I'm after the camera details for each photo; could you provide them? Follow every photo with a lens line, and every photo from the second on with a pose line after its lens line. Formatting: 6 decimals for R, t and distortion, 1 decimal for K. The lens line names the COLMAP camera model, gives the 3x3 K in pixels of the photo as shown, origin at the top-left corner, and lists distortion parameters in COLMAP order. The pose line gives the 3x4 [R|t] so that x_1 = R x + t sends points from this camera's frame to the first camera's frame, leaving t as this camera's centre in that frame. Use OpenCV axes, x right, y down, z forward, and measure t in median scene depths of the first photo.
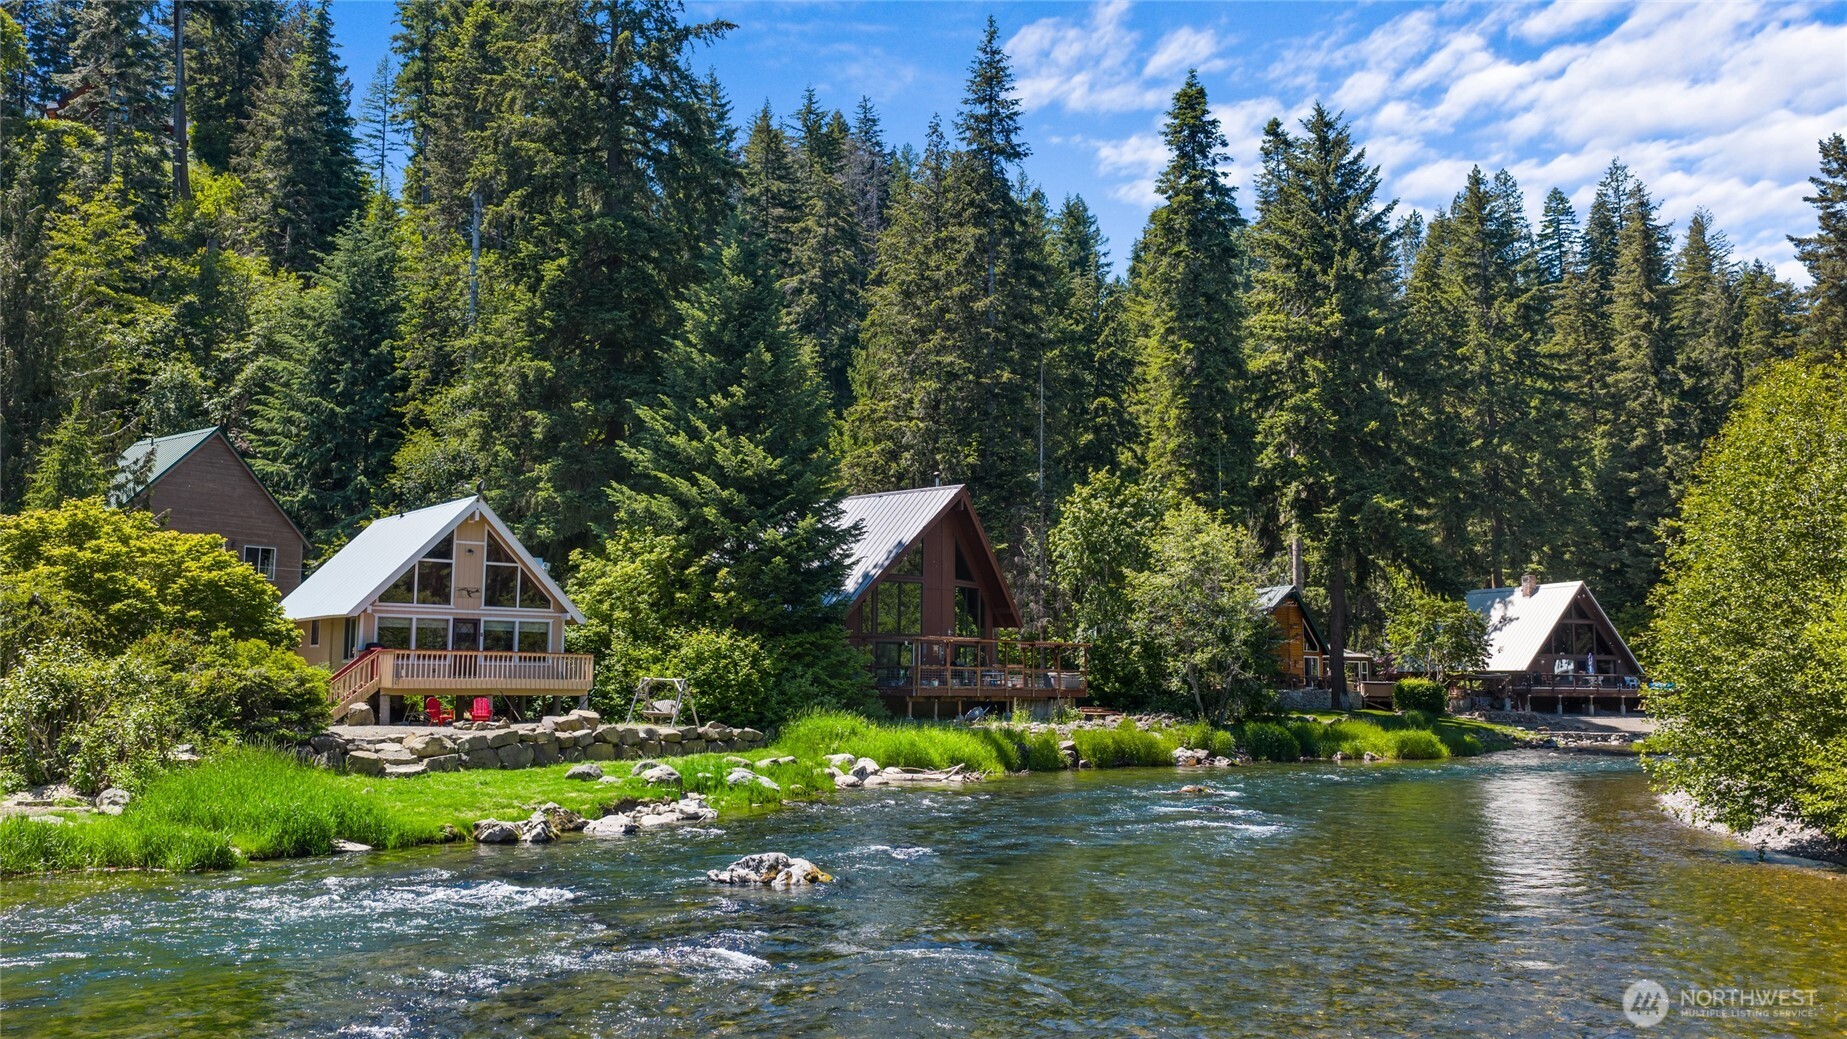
lens RADIAL K [[1512.9, 0, 940.2], [0, 1512.9, 515.2], [0, 0, 1]] dist [0.059077, -0.196892]
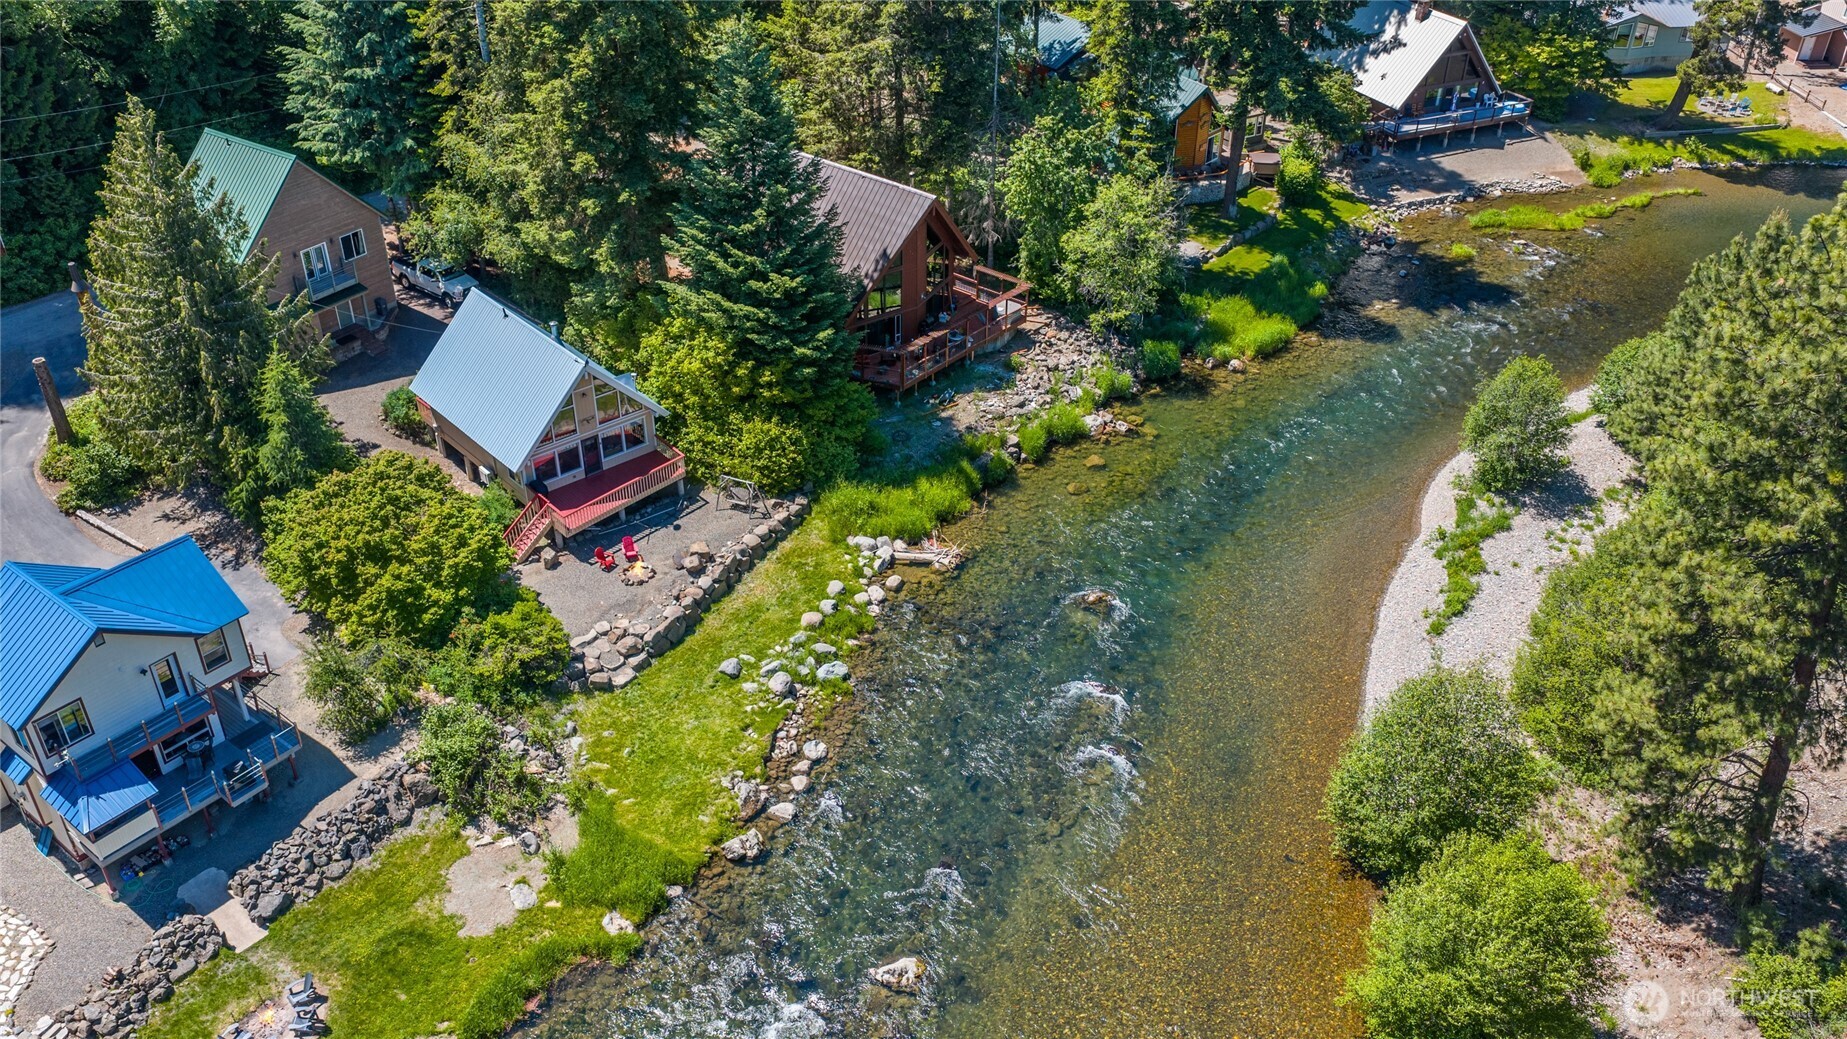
lens RADIAL K [[1512.9, 0, 940.2], [0, 1512.9, 515.2], [0, 0, 1]] dist [0.059077, -0.196892]
pose [[0.998156, -0.027851, 0.053943, -0.062496], [-0.013266, 0.767022, 0.641484, -0.705240], [-0.059241, -0.641016, 0.765238, -0.113351]]
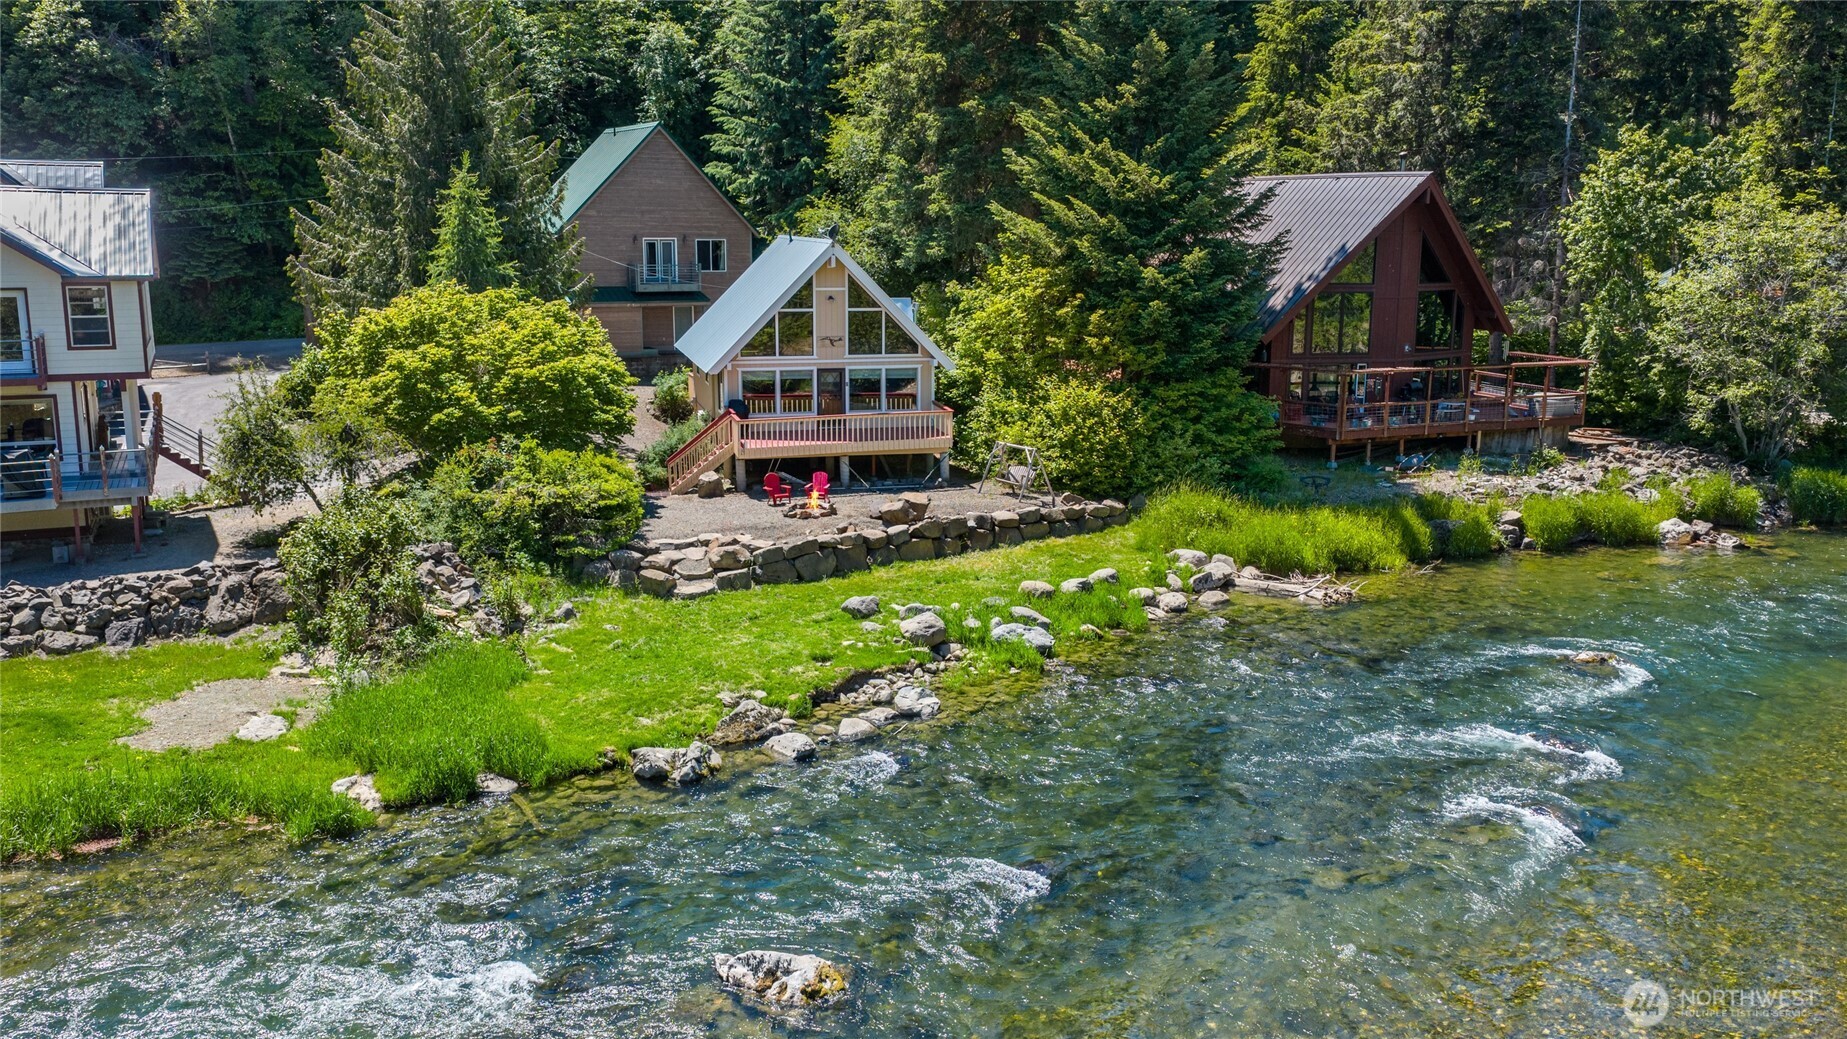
lens RADIAL K [[1514.5, 0, 923.5], [0, 1514.5, 519.5], [0, 0, 1]] dist [0.018122, -0.007231]
pose [[0.913815, 0.077442, -0.398679, 0.123630], [0.048313, 0.953953, 0.296041, -0.112572], [0.403247, -0.289788, 0.867995, 0.144663]]
